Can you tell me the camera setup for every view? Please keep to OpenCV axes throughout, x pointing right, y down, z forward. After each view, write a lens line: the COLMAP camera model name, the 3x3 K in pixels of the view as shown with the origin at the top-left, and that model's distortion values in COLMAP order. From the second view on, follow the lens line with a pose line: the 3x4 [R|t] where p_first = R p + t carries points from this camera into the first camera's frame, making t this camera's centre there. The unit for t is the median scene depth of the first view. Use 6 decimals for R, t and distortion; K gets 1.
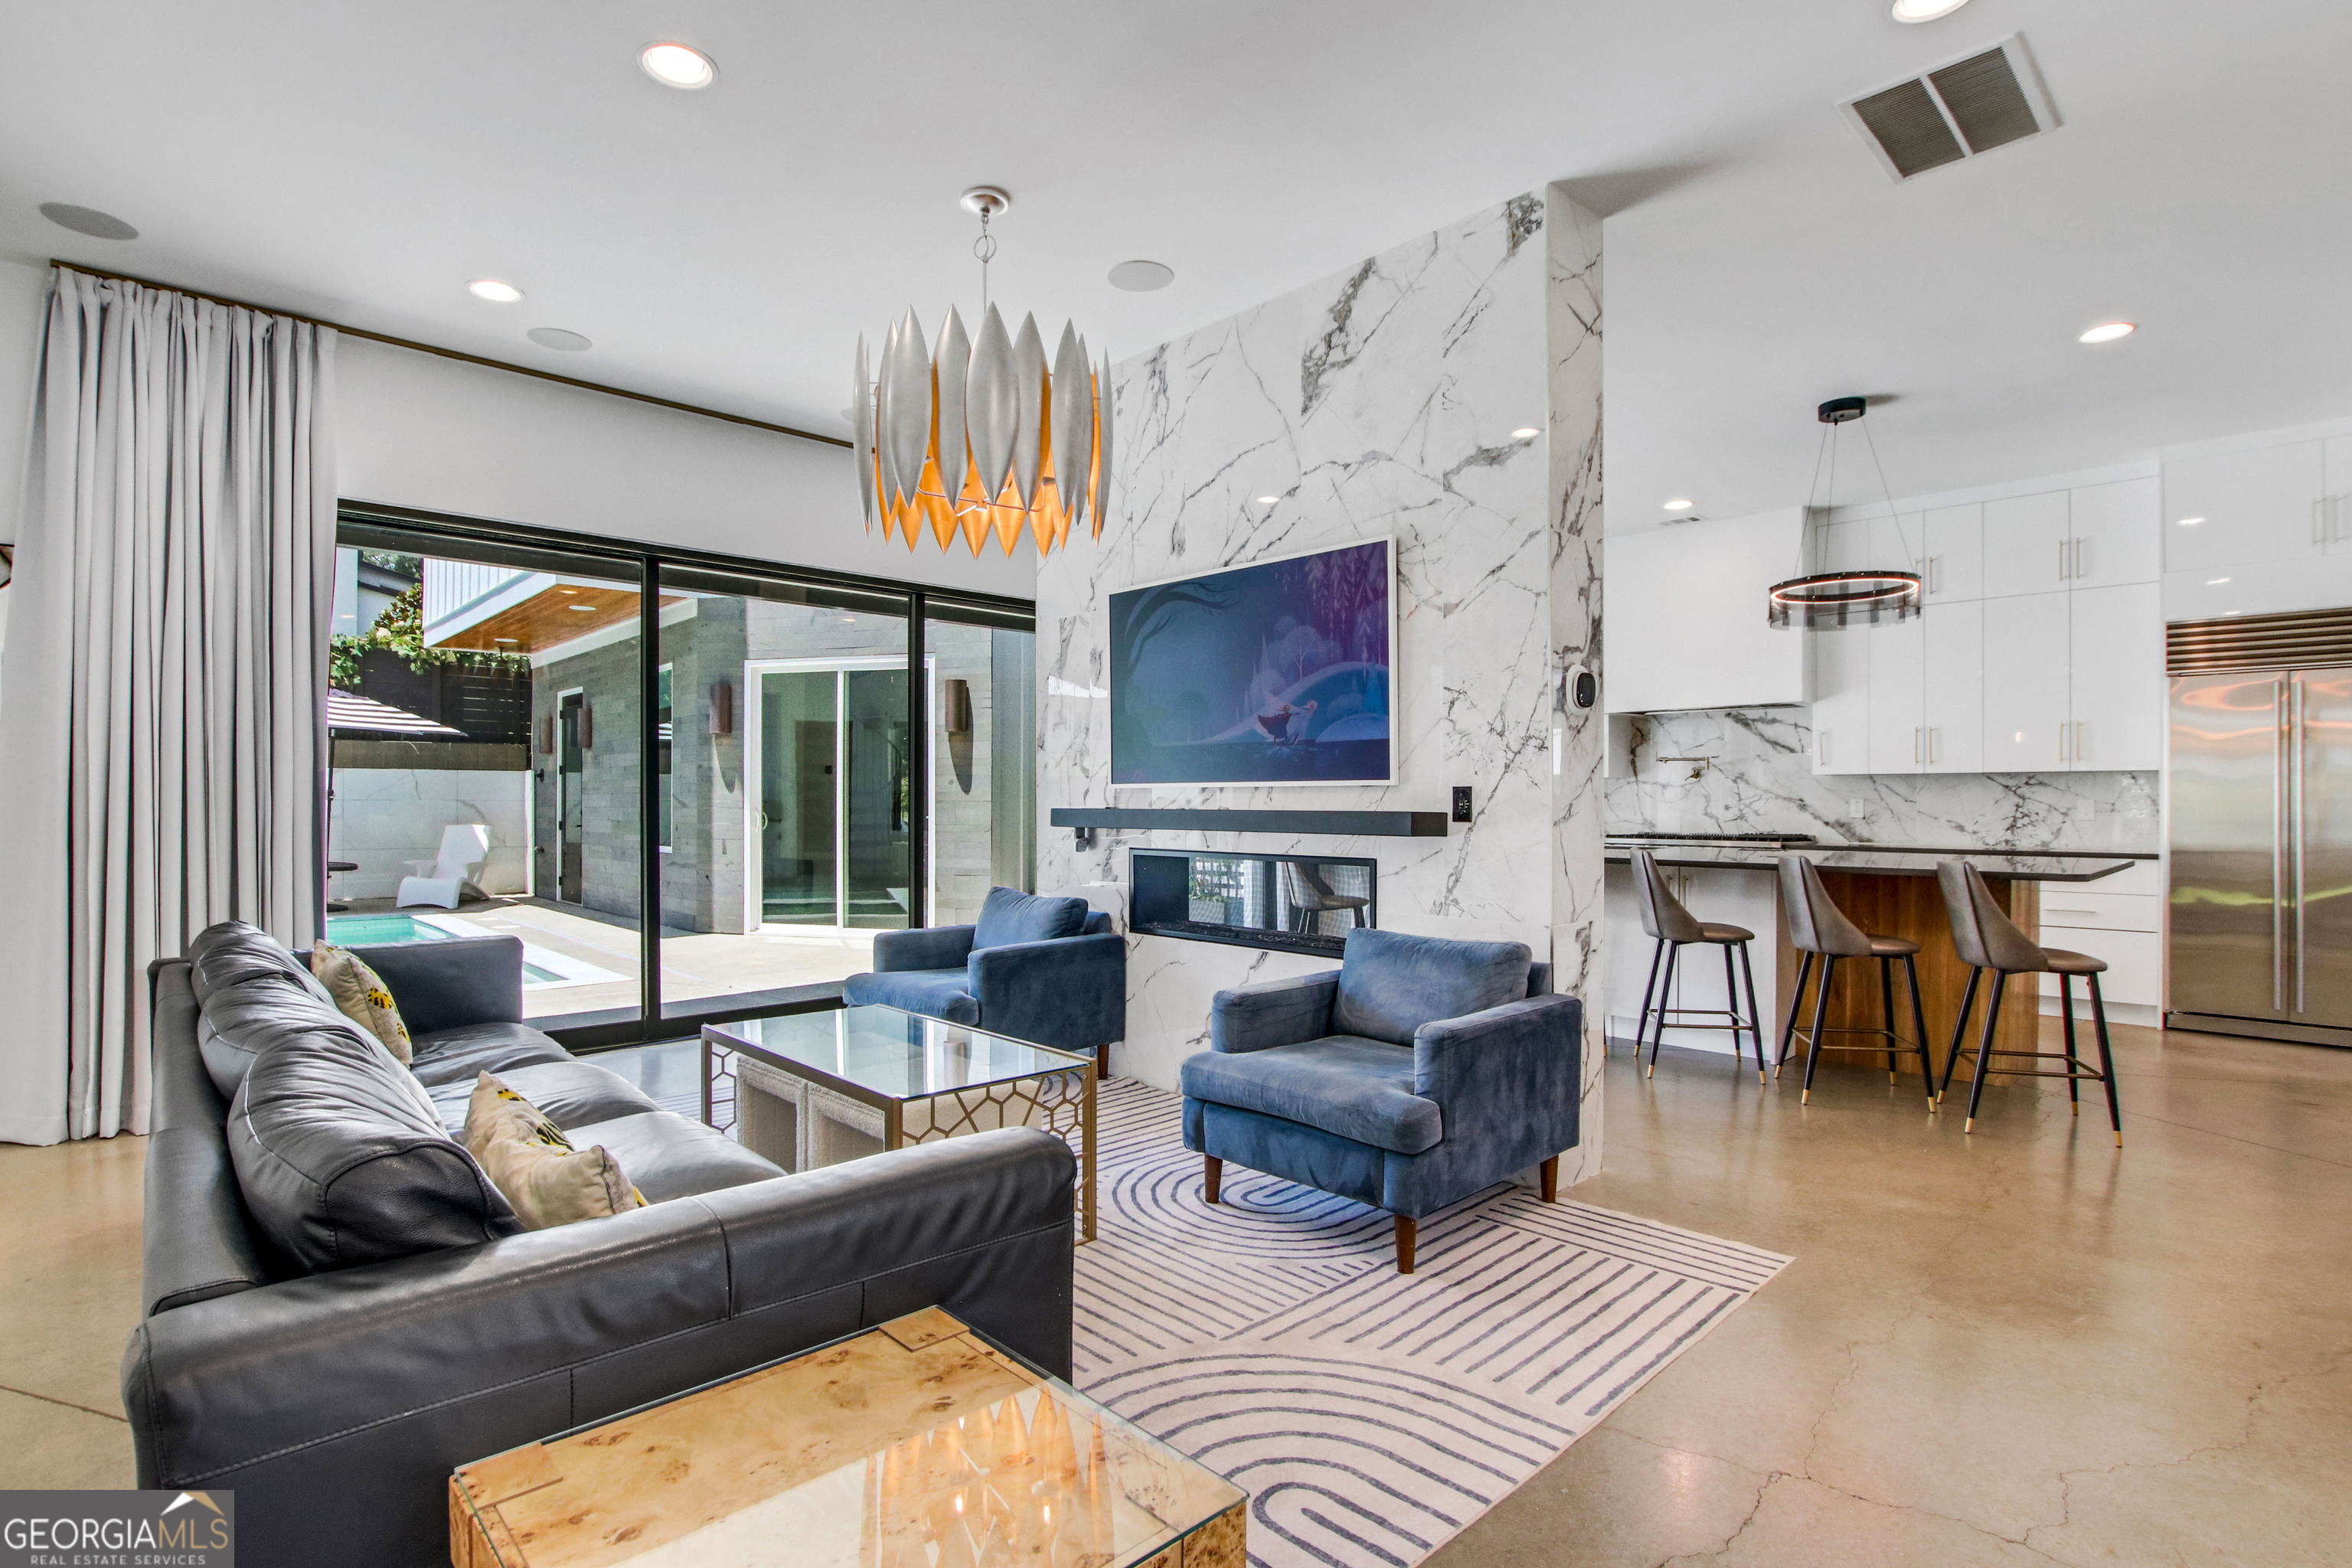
lens RADIAL K [[1115.3, 0, 1139.2], [0, 1115.3, 809.6], [0, 0, 1]] dist [-0.036437, 0.004909]
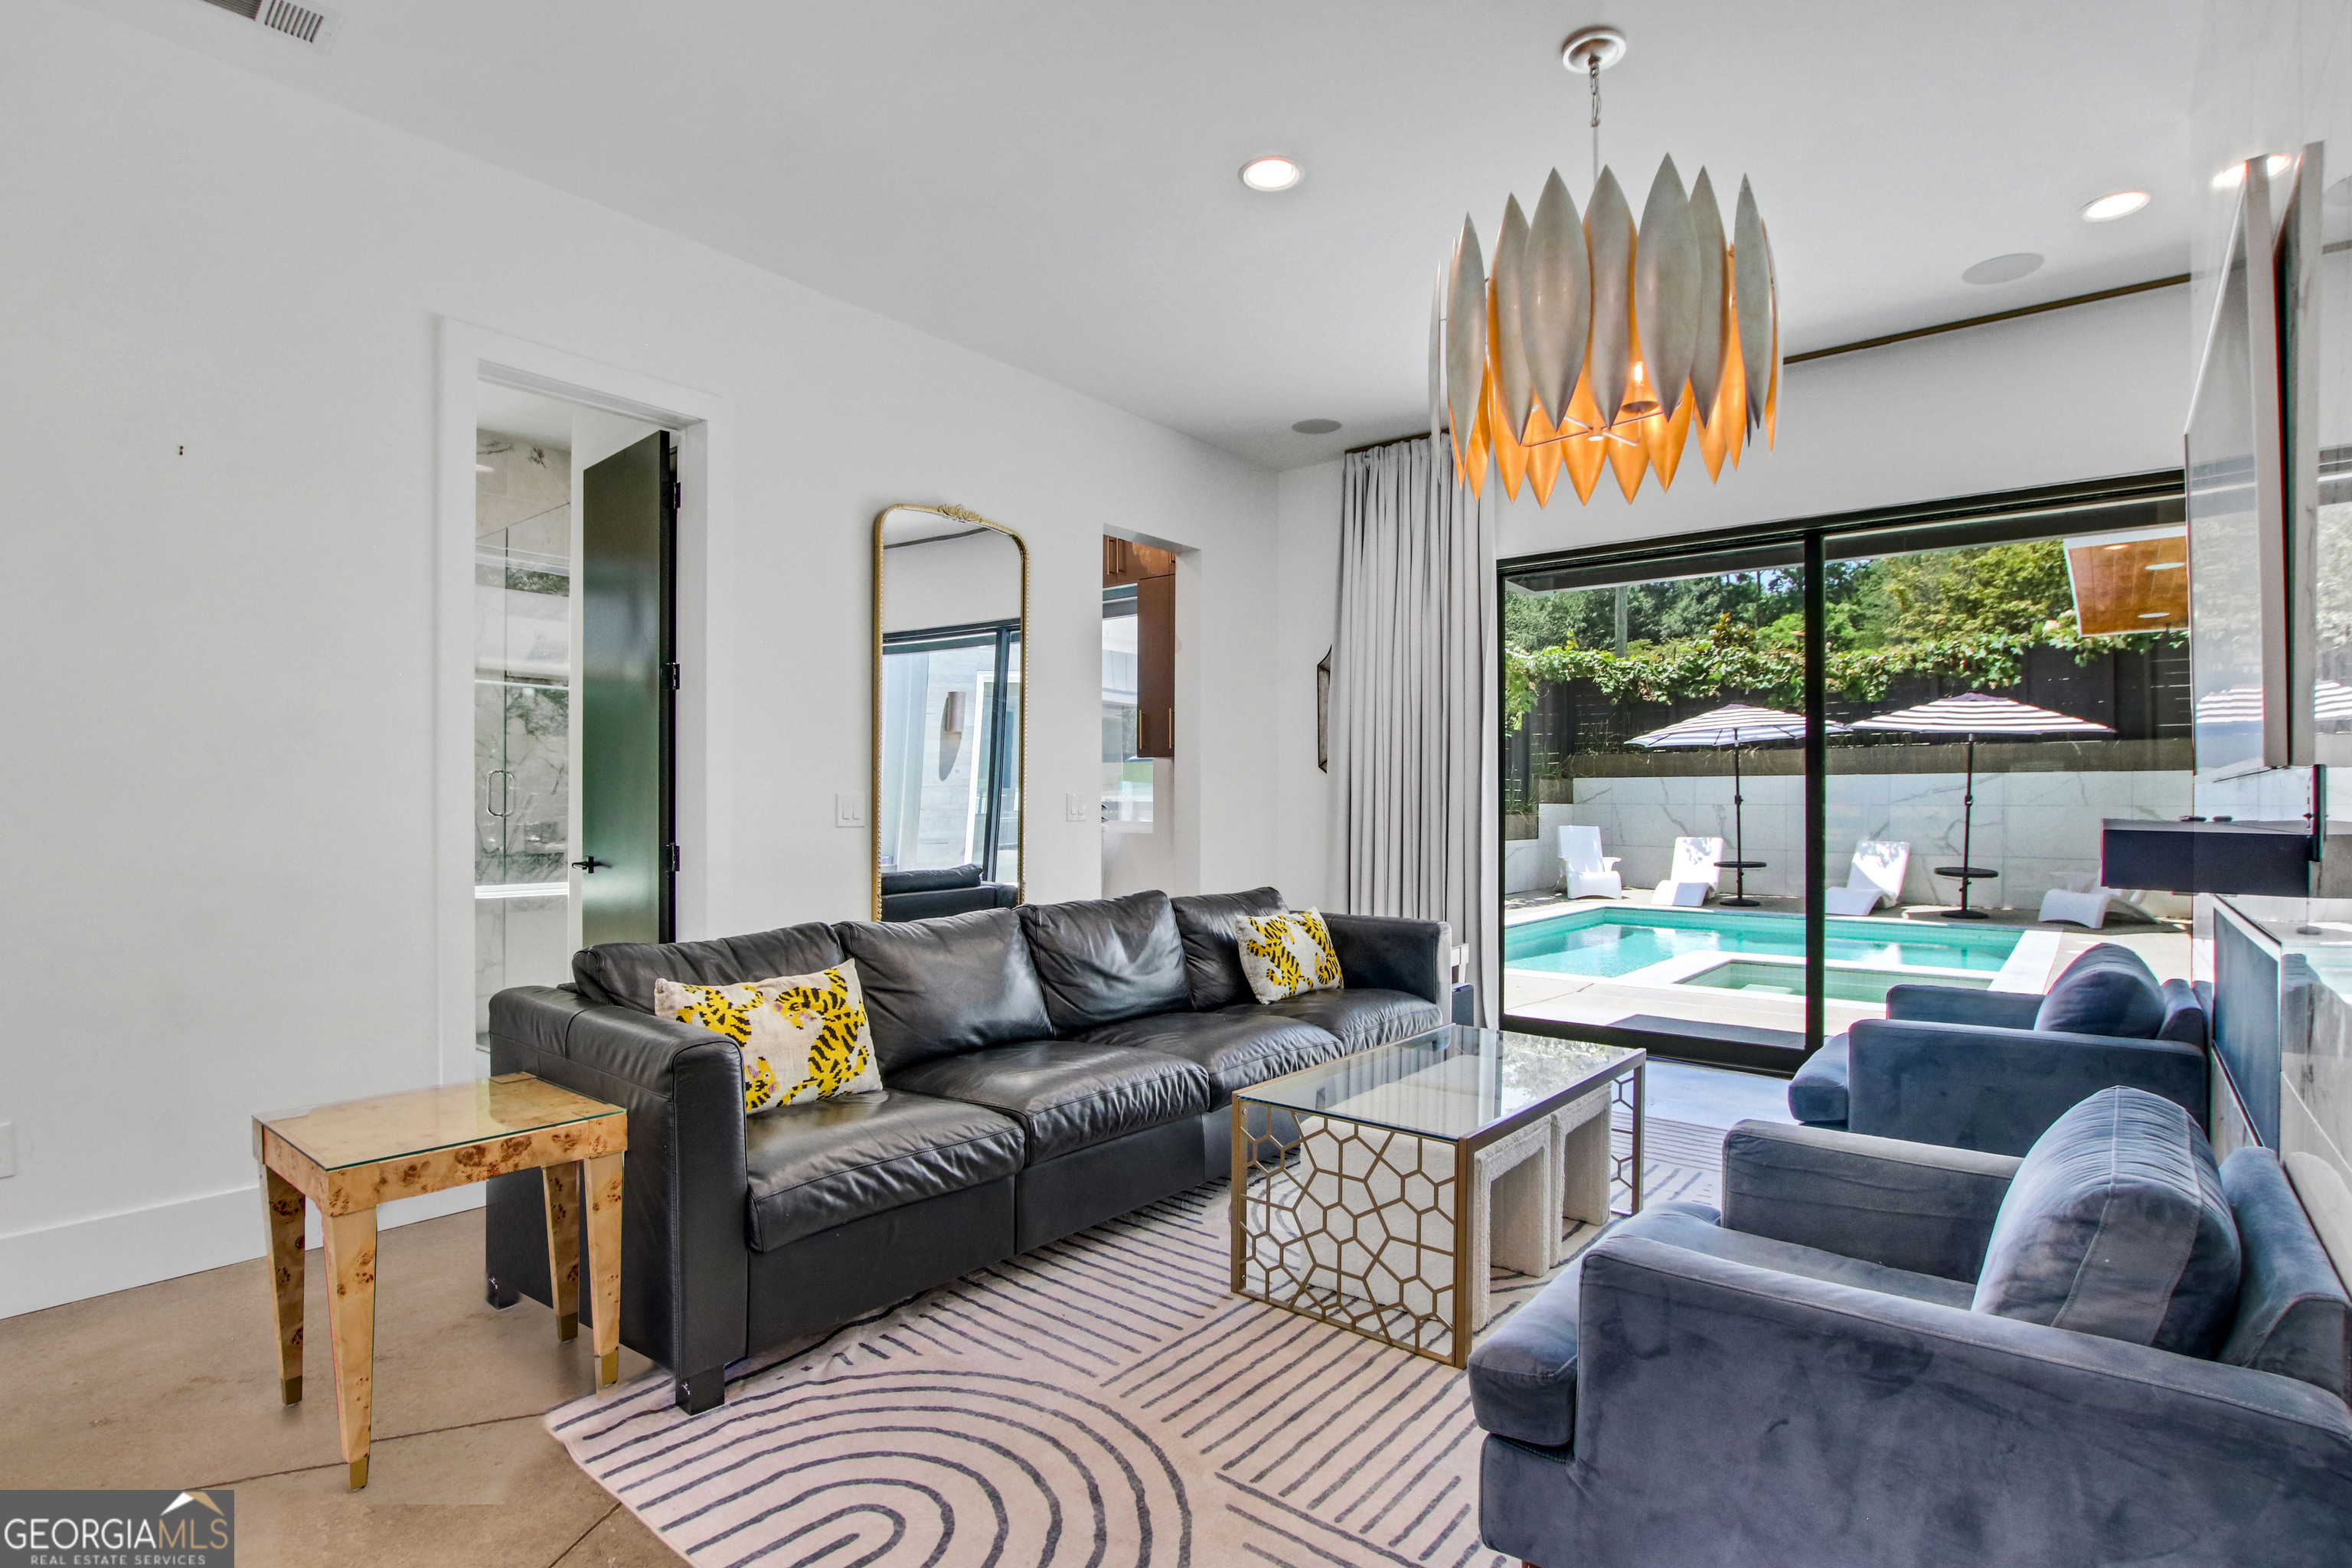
lens RADIAL K [[1150.2, 0, 1195.0], [0, 1150.2, 807.8], [0, 0, 1]] dist [-0.027480, 0.004173]
pose [[0.150627, 0.001162, -0.988590, 0.446724], [-0.009260, 0.999957, -0.000235, -0.001586], [0.988547, 0.009190, 0.150631, 0.428501]]
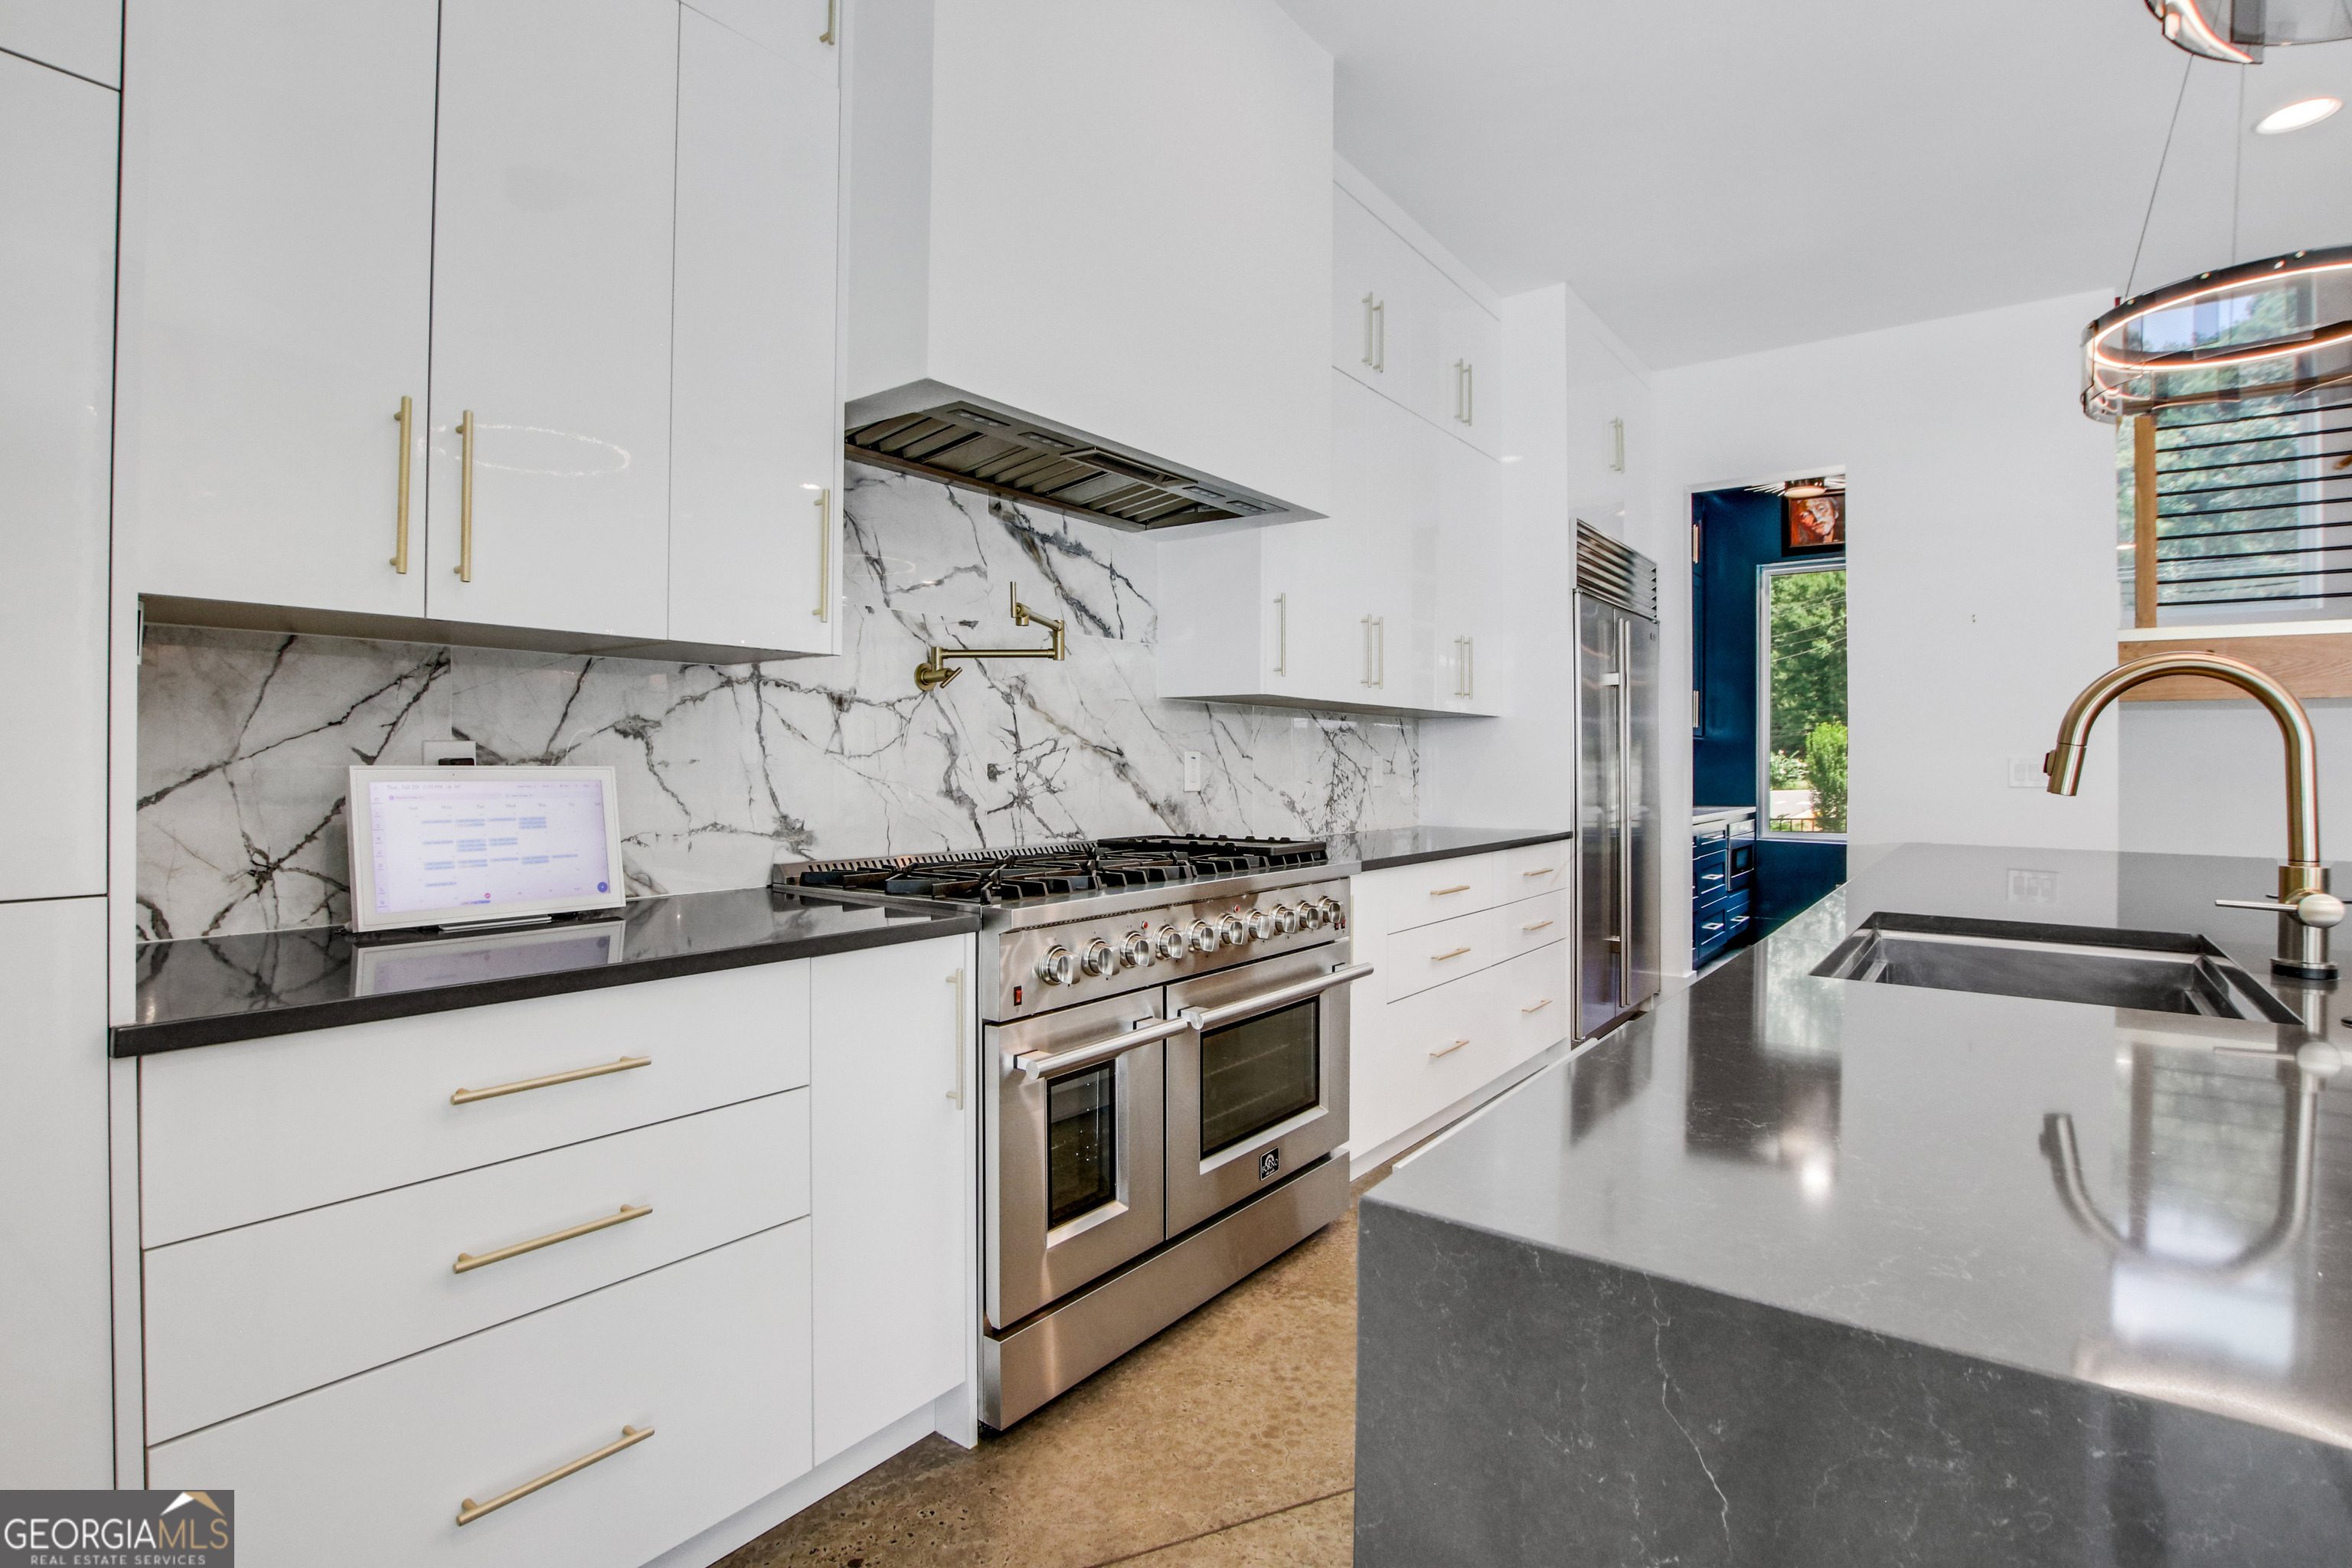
lens RADIAL K [[1150.2, 0, 1199.4], [0, 1150.2, 751.8], [0, 0, 1]] dist [-0.027480, 0.004173]
pose [[-0.194977, 0.003552, 0.980801, 0.272221], [0.000837, 0.999994, -0.003455, -0.011649], [-0.980808, 0.000148, -0.194978, 1.651312]]
